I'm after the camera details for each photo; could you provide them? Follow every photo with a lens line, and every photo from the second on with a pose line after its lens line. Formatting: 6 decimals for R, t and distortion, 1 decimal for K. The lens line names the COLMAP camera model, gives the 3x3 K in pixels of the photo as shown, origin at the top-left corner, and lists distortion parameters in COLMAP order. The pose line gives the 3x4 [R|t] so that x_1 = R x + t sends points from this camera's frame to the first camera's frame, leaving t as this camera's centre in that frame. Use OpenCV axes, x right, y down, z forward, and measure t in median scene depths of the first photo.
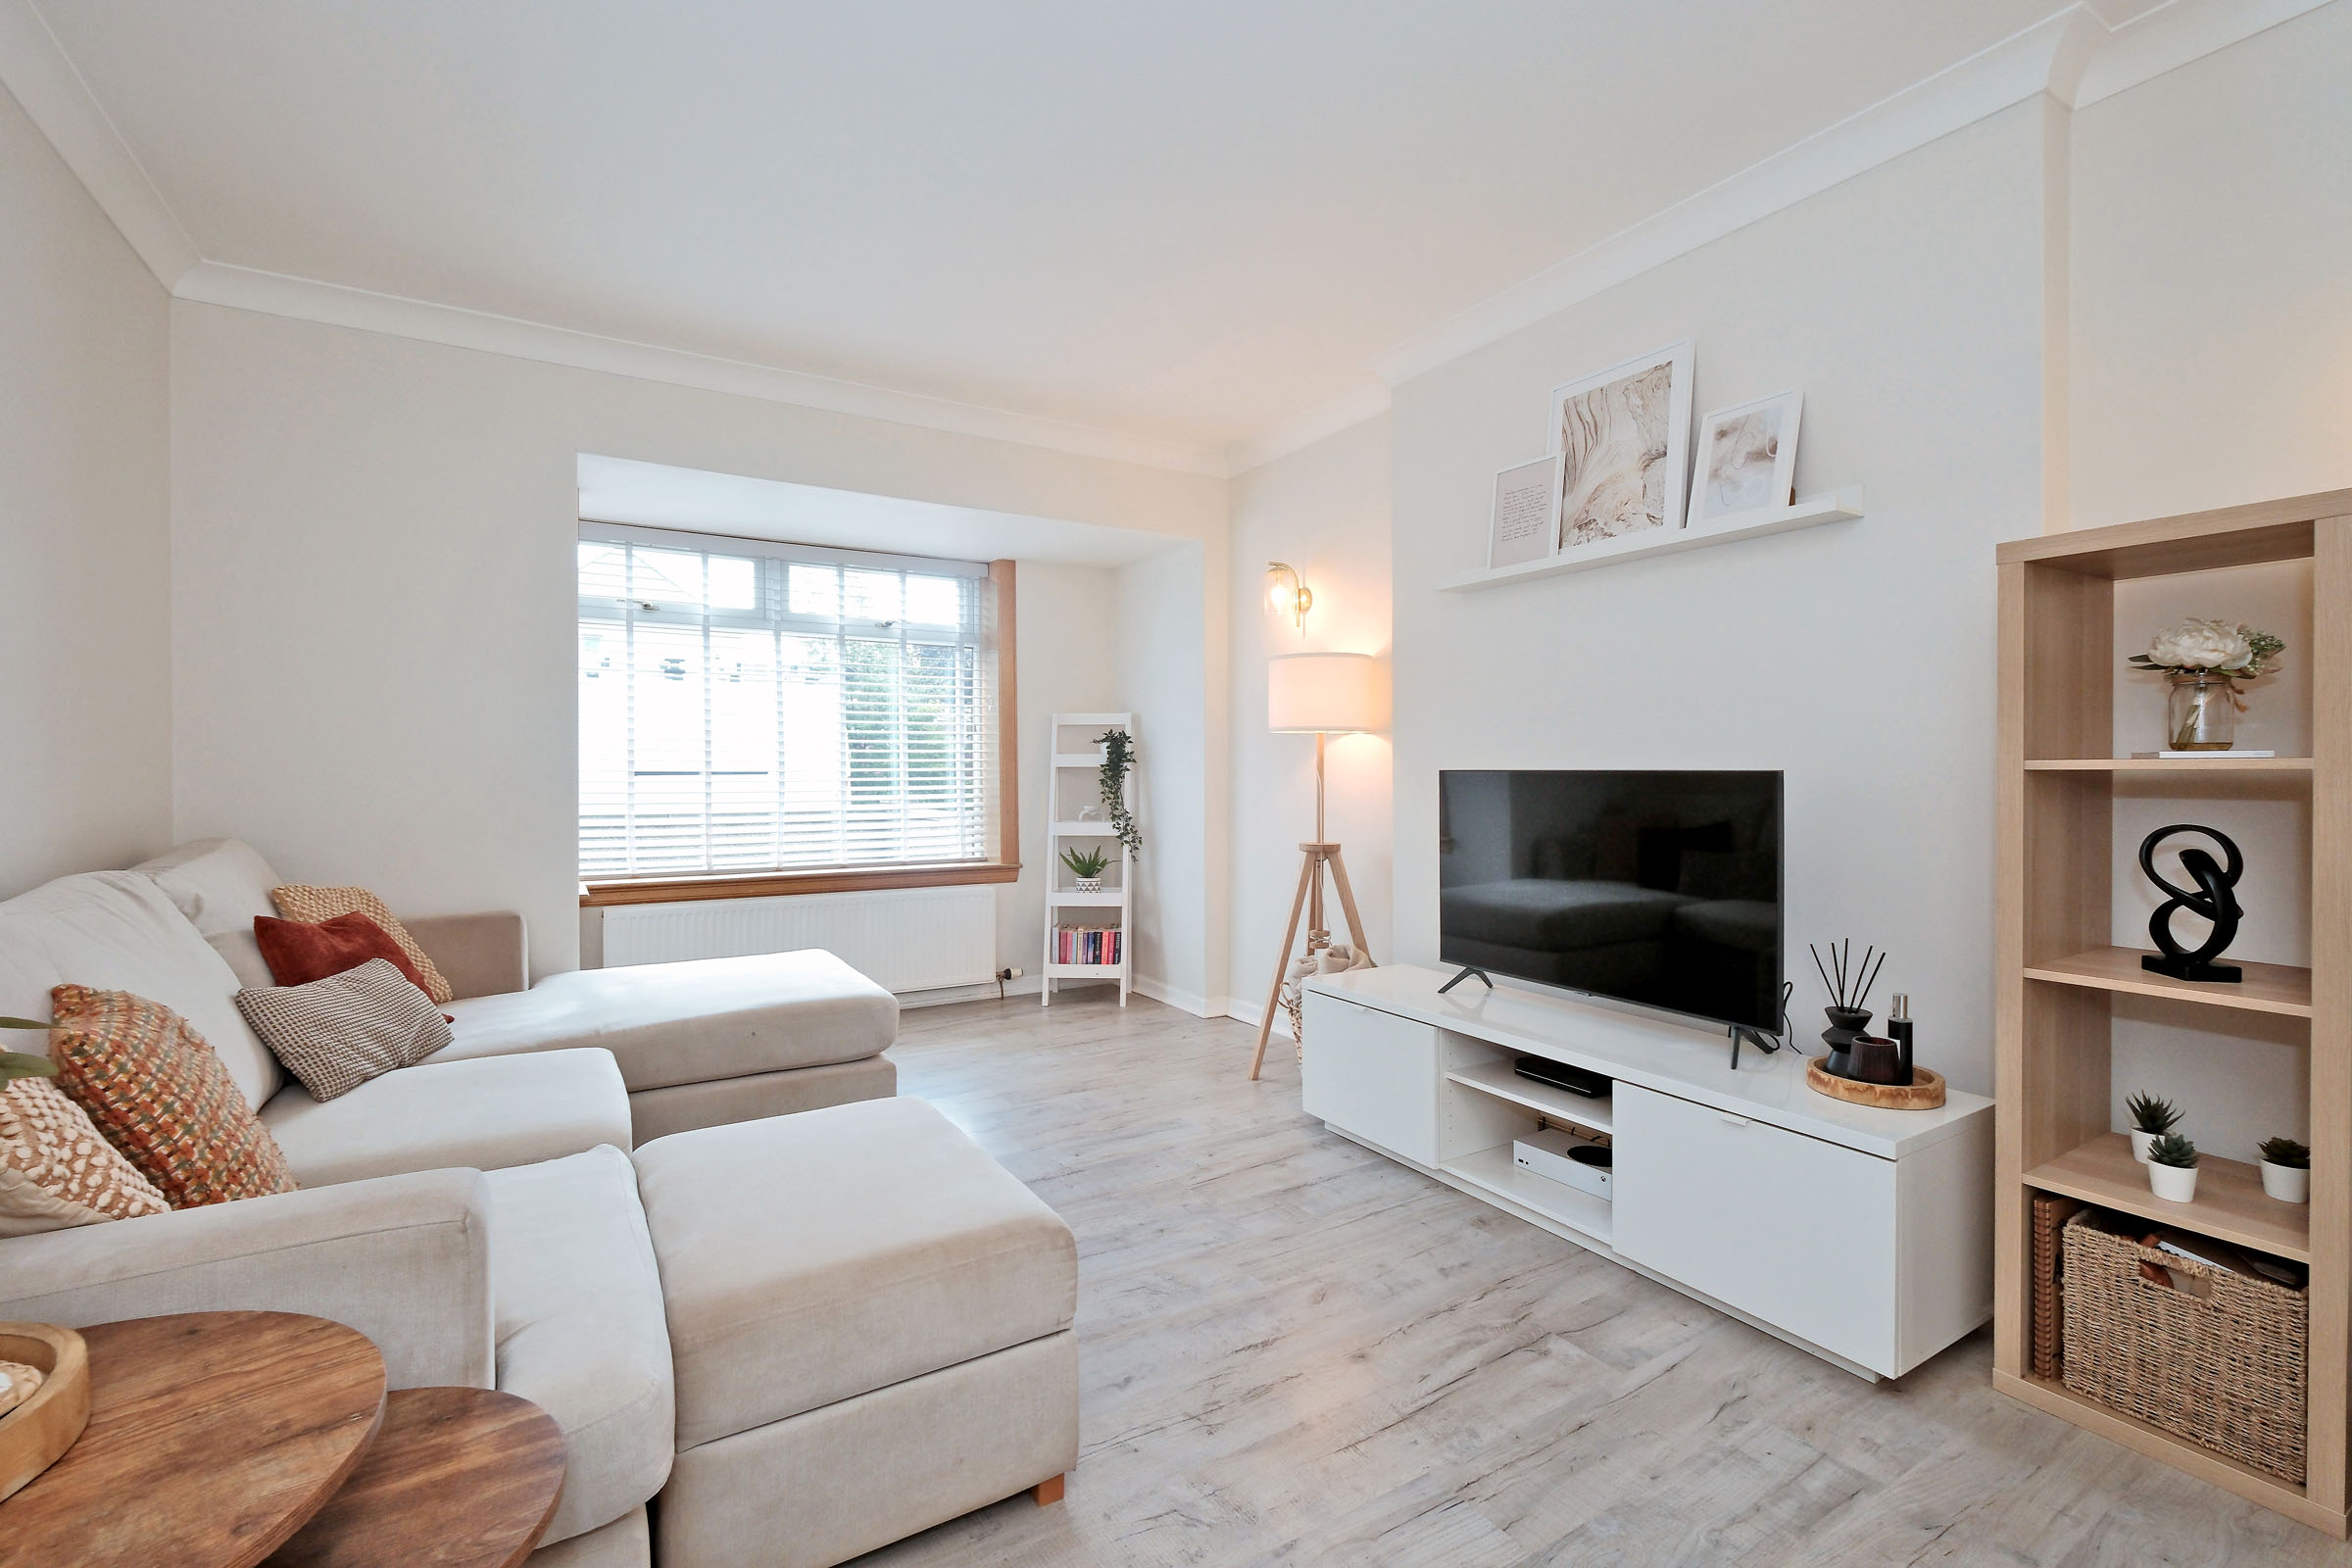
lens RADIAL K [[1015.3, 0, 1159.8], [0, 1015.3, 777.2], [0, 0, 1]] dist [-0.000809, -0.000601]
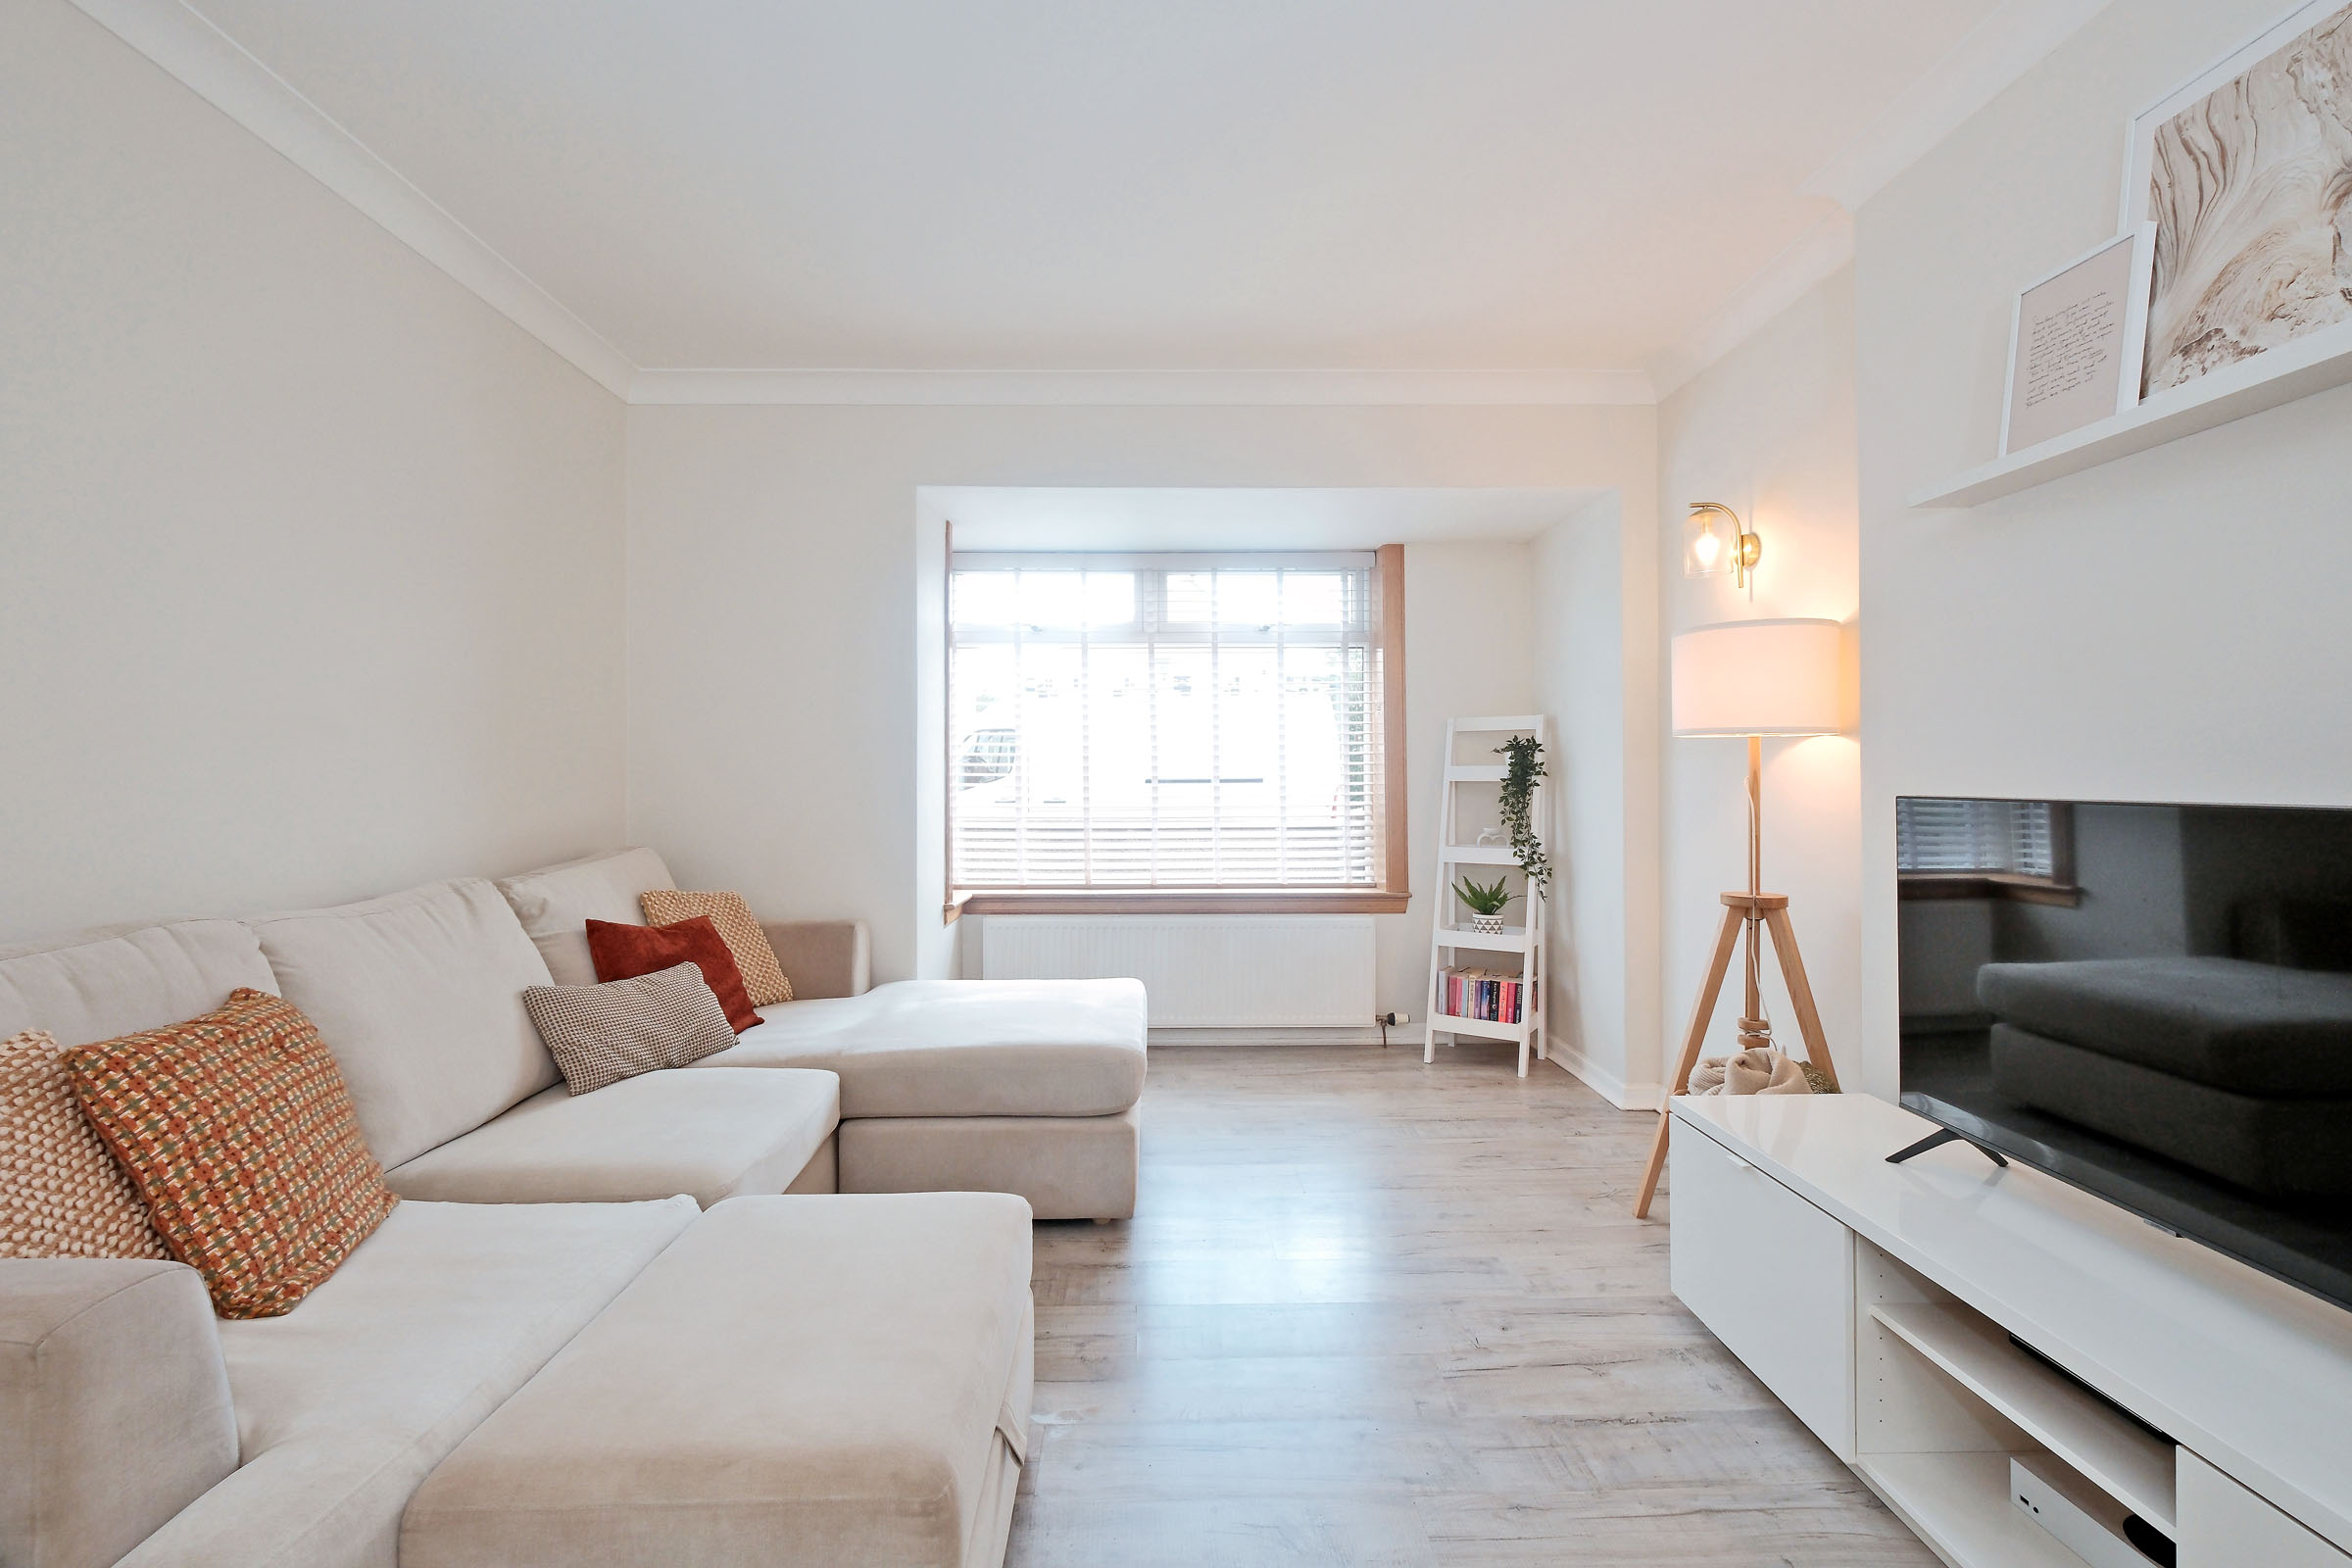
lens RADIAL K [[1015.3, 0, 1175.6], [0, 1015.3, 776.2], [0, 0, 1]] dist [-0.000809, -0.000601]
pose [[0.868174, -0.002568, -0.496254, 0.174611], [-0.000464, 0.999982, -0.005986, -0.012829], [0.496260, 0.005427, 0.868157, 0.216769]]
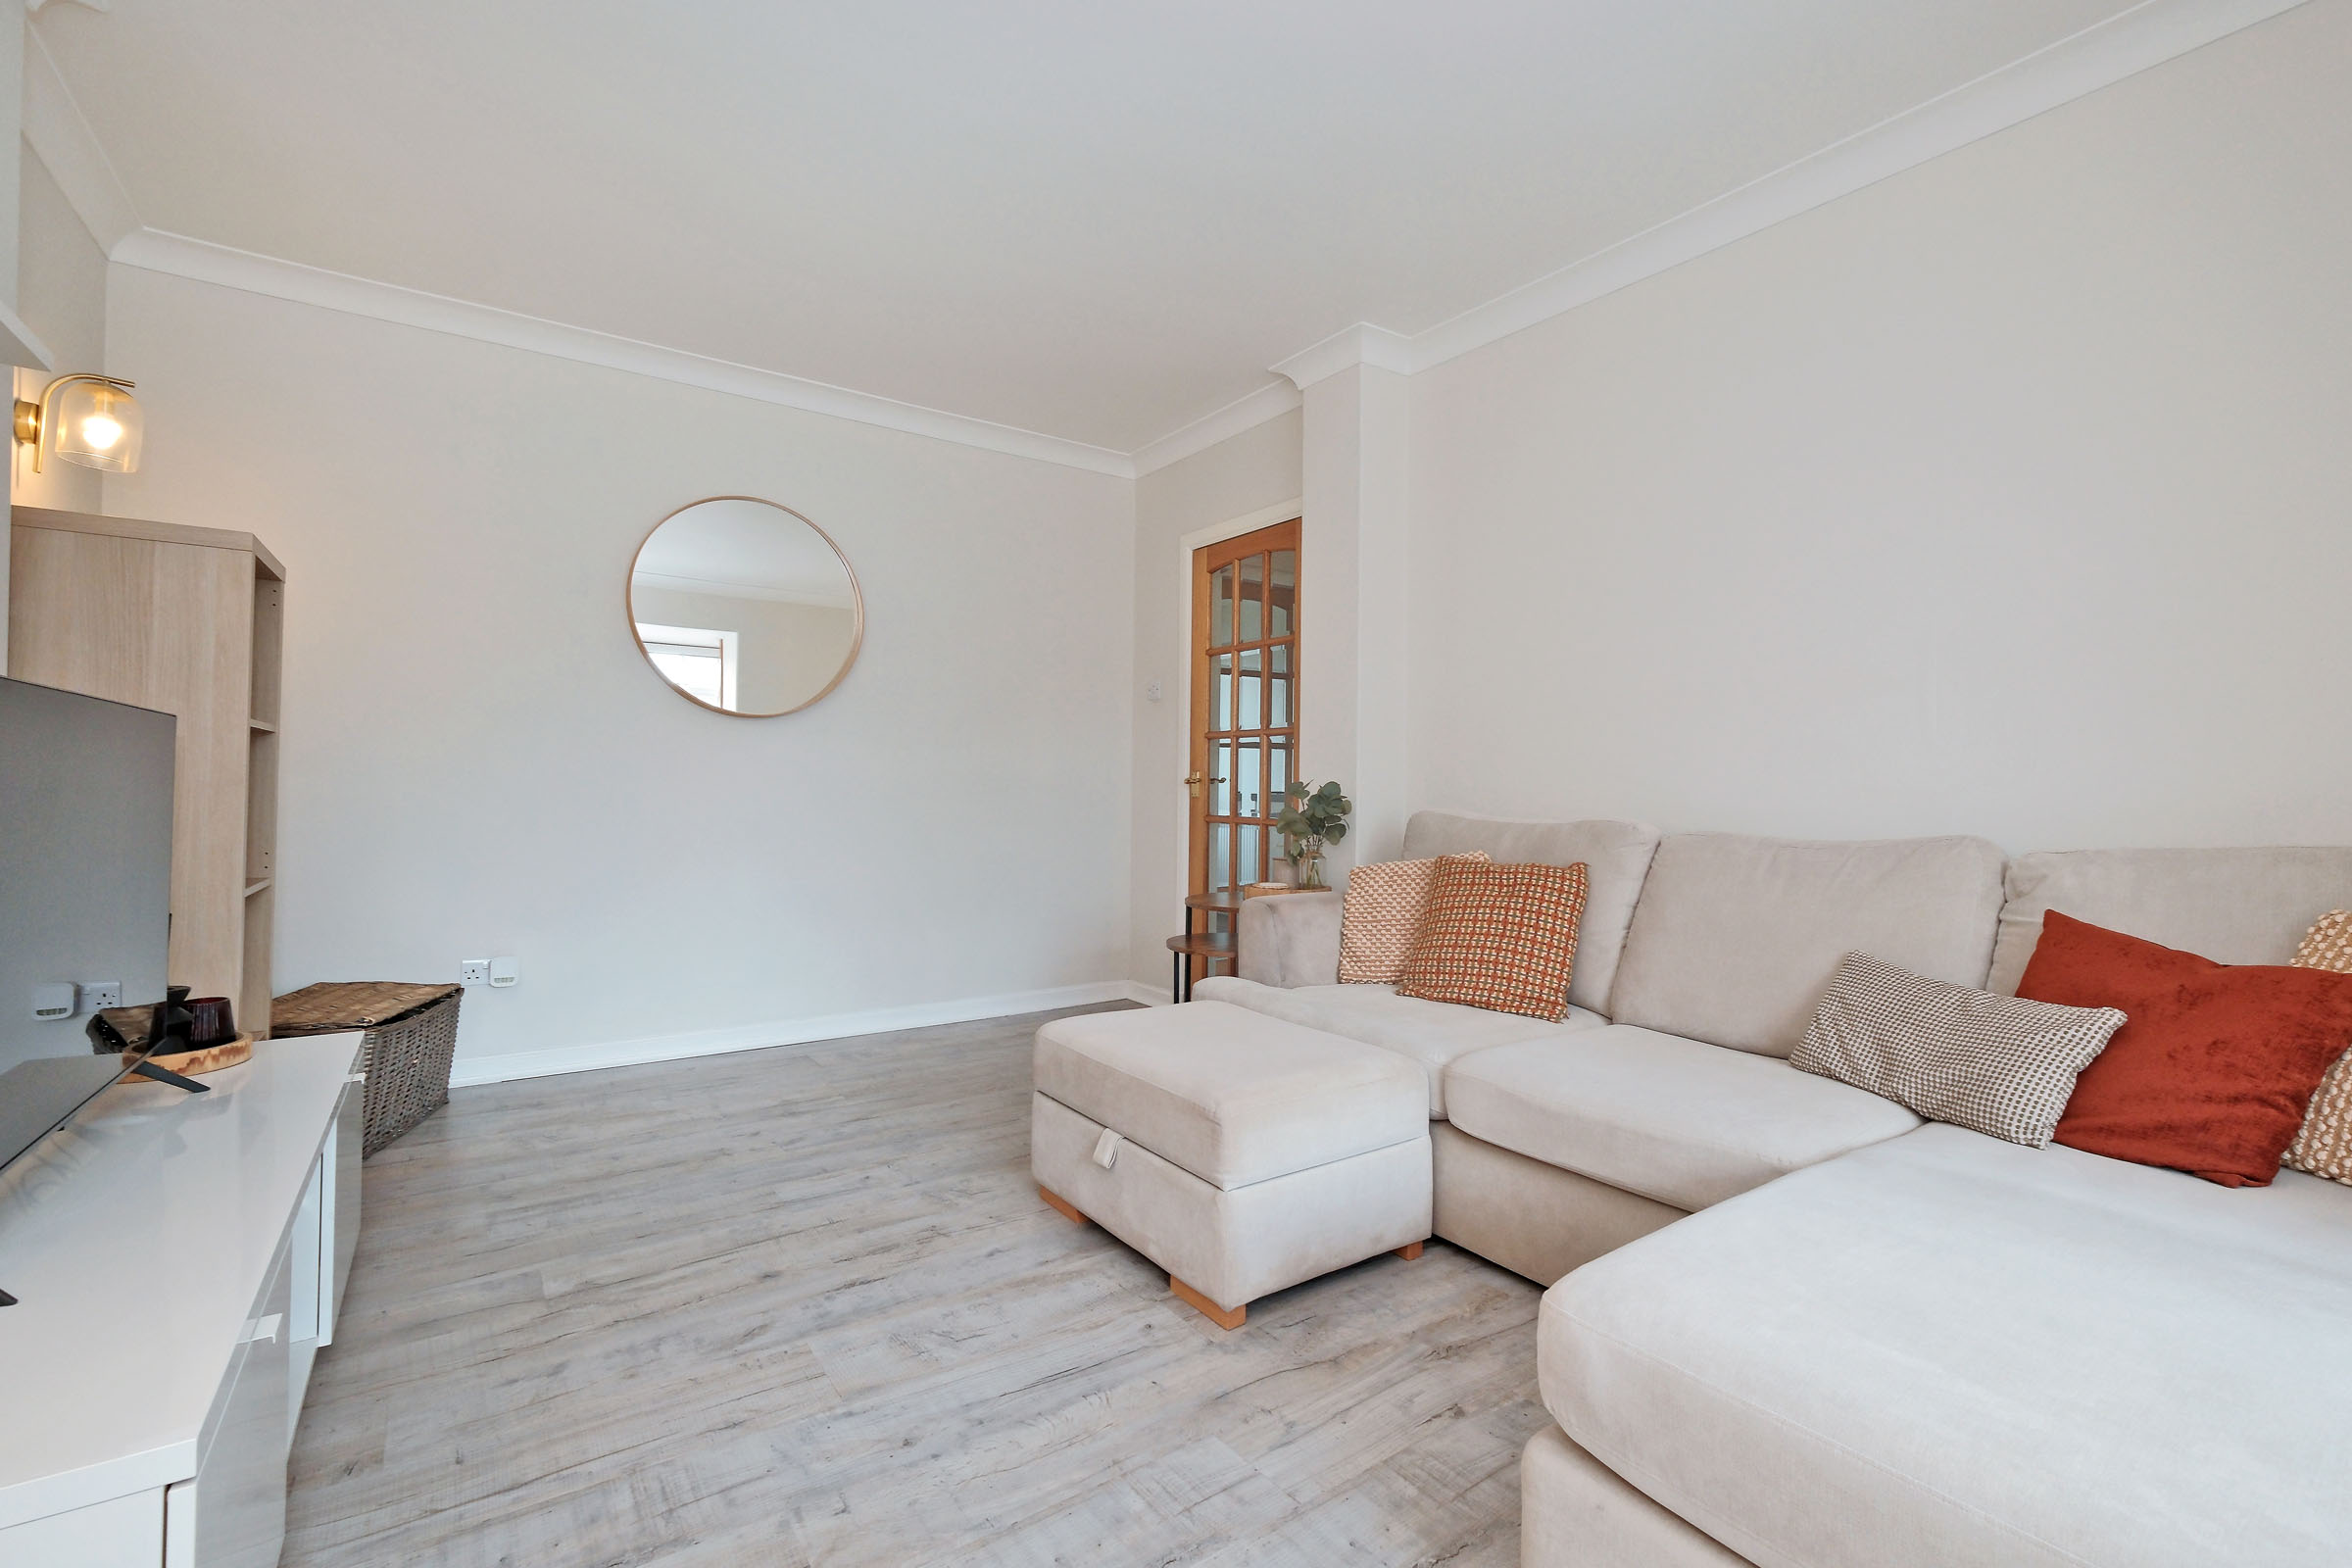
lens RADIAL K [[1015.3, 0, 1167.9], [0, 1015.3, 778.9], [0, 0, 1]] dist [-0.000809, -0.000601]
pose [[-0.997555, -0.008935, -0.069307, -0.079520], [-0.008795, 0.999959, -0.002324, 0.025532], [0.069325, -0.001709, -0.997593, 1.162294]]
